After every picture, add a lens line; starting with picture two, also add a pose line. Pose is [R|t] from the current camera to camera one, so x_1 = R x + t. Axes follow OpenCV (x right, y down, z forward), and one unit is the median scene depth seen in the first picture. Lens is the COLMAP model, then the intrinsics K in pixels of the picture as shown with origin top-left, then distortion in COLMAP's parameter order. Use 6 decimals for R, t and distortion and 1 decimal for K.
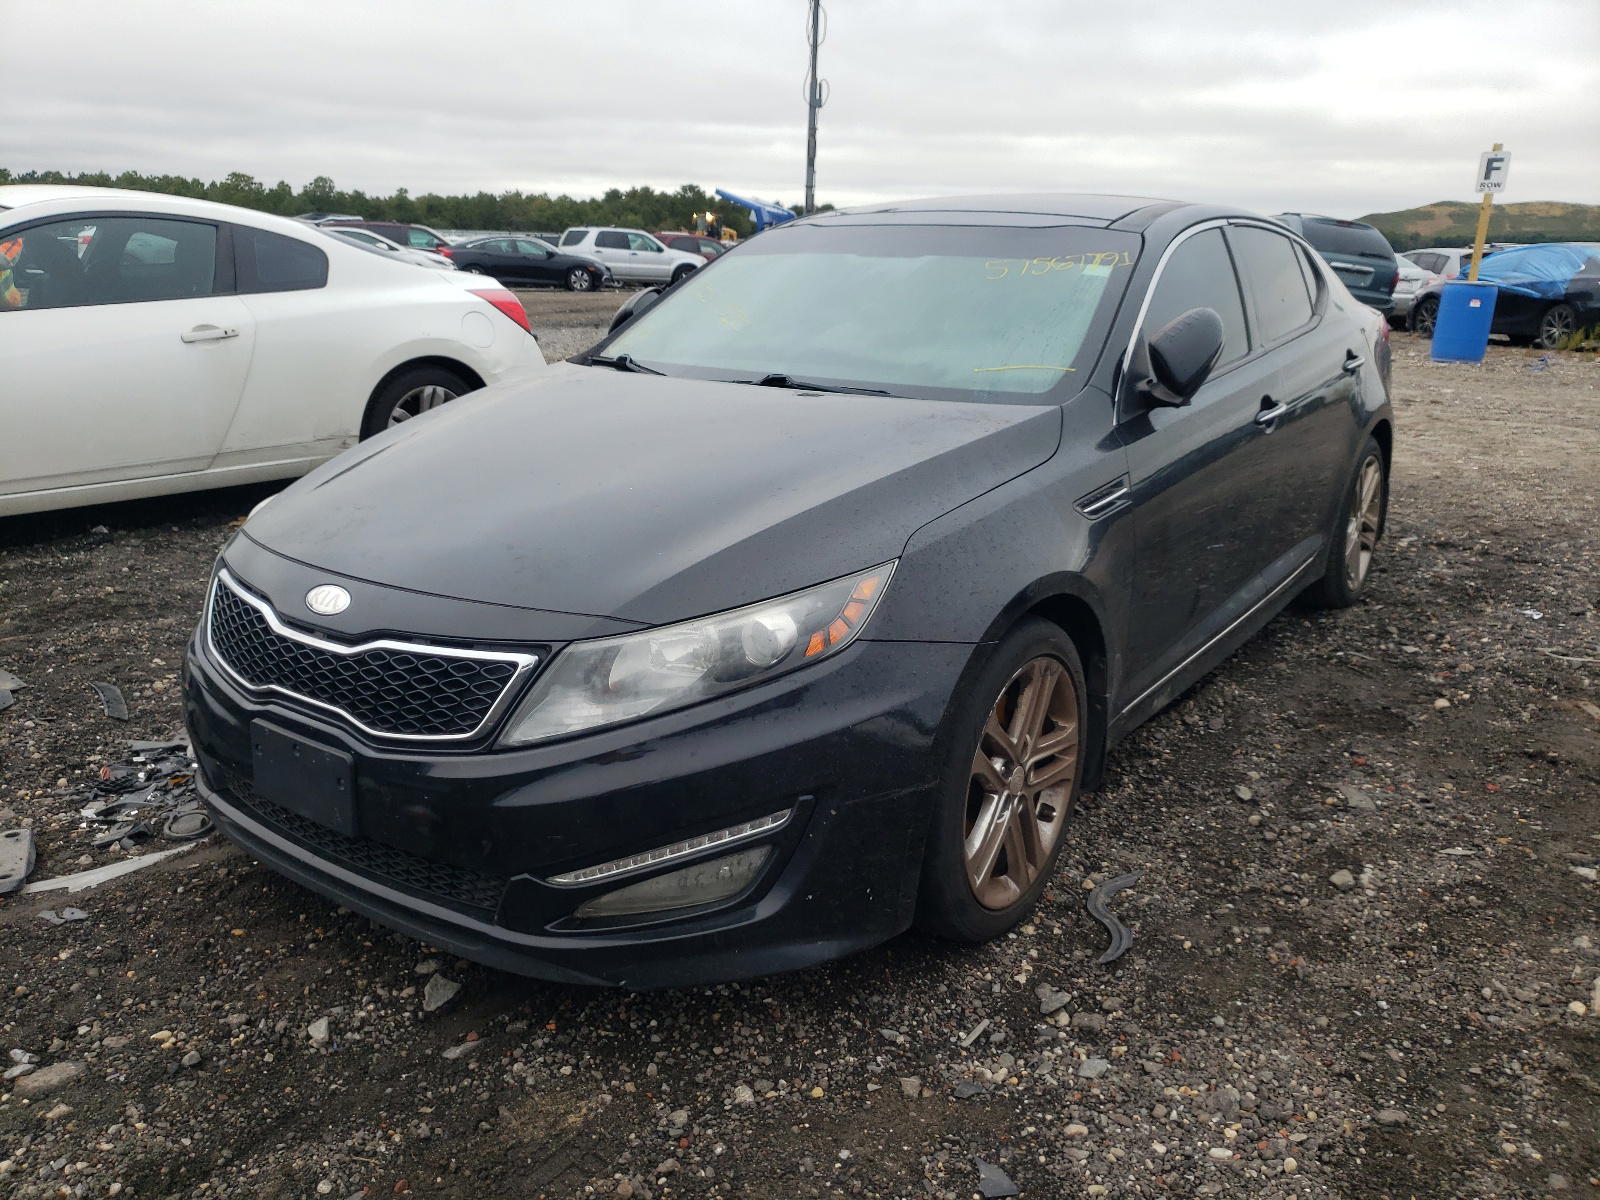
lens RADIAL K [[1224.8, 0, 797.5], [0, 1224.8, 588.8], [0, 0, 1]] dist [0.014151, 0.008479]
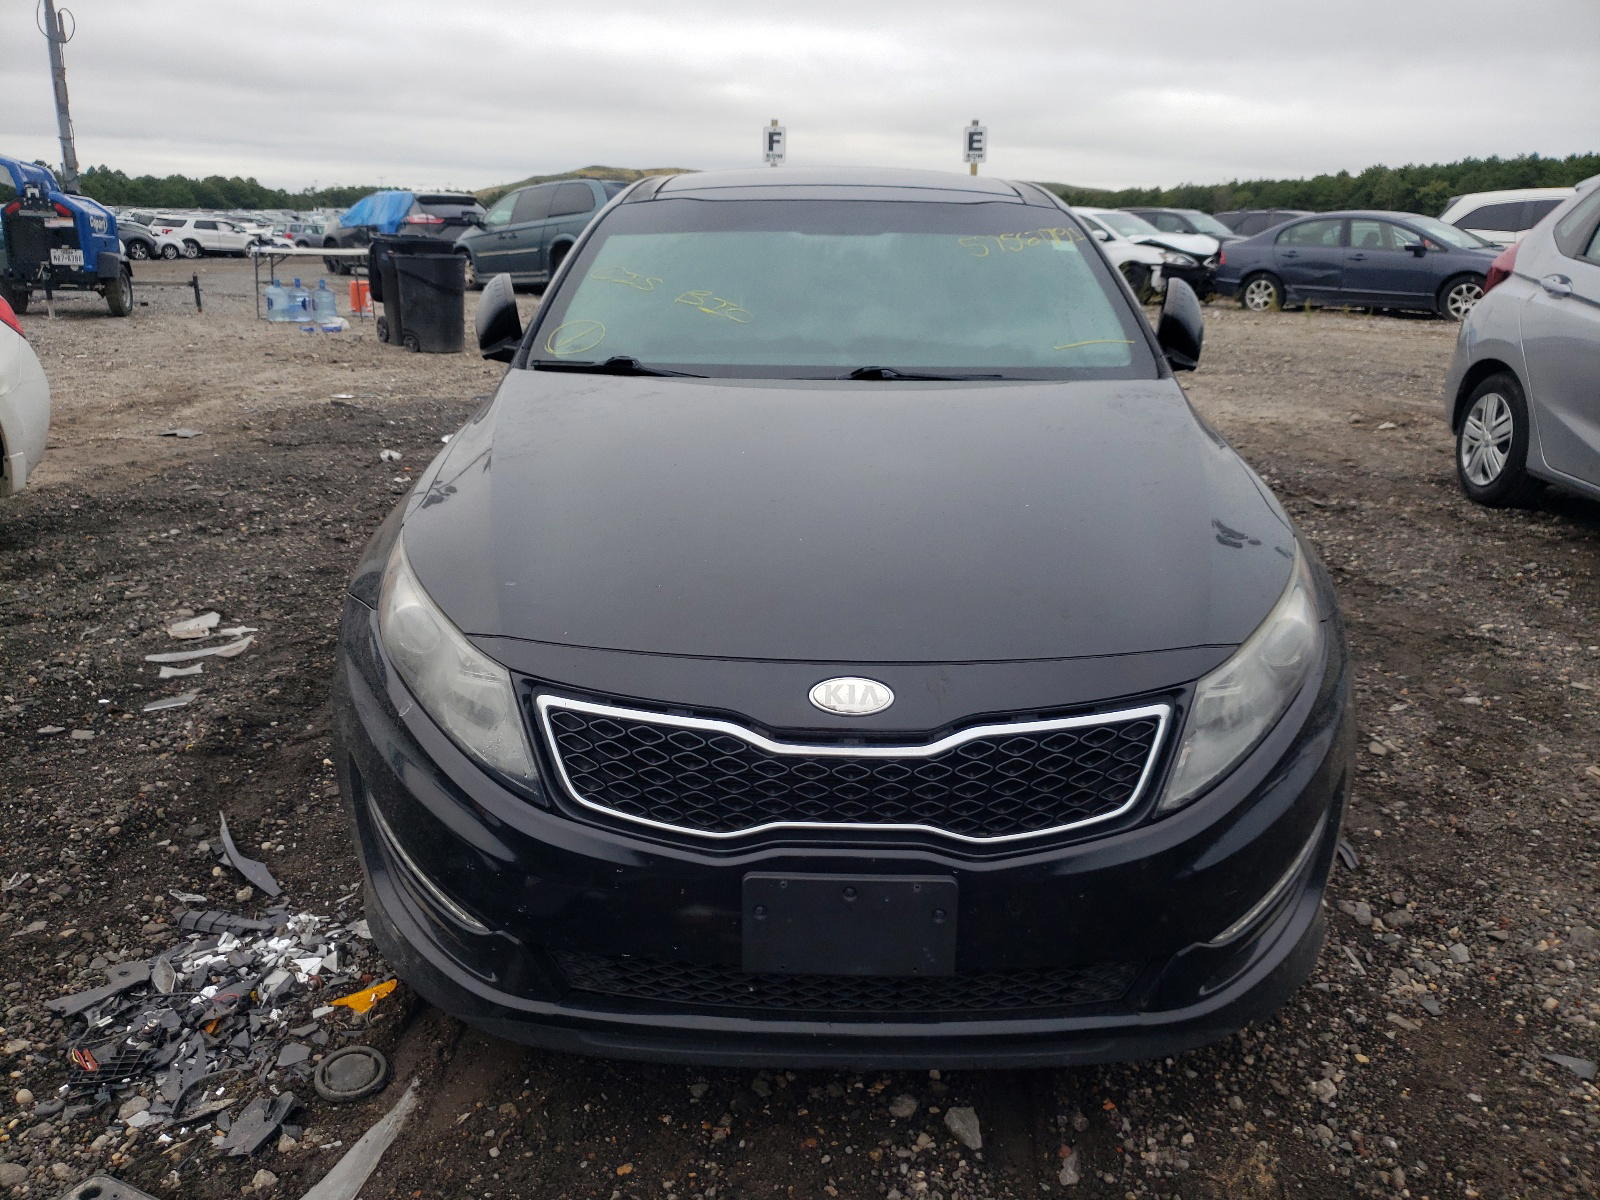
lens RADIAL K [[1229.9, 0, 793.1], [0, 1229.9, 602.7], [0, 0, 1]] dist [0.013542, 0.001744]
pose [[0.826459, -0.176864, 0.534495, -0.791327], [0.156832, 0.984119, 0.083145, -0.116631], [-0.540712, 0.015110, 0.841072, 0.348865]]
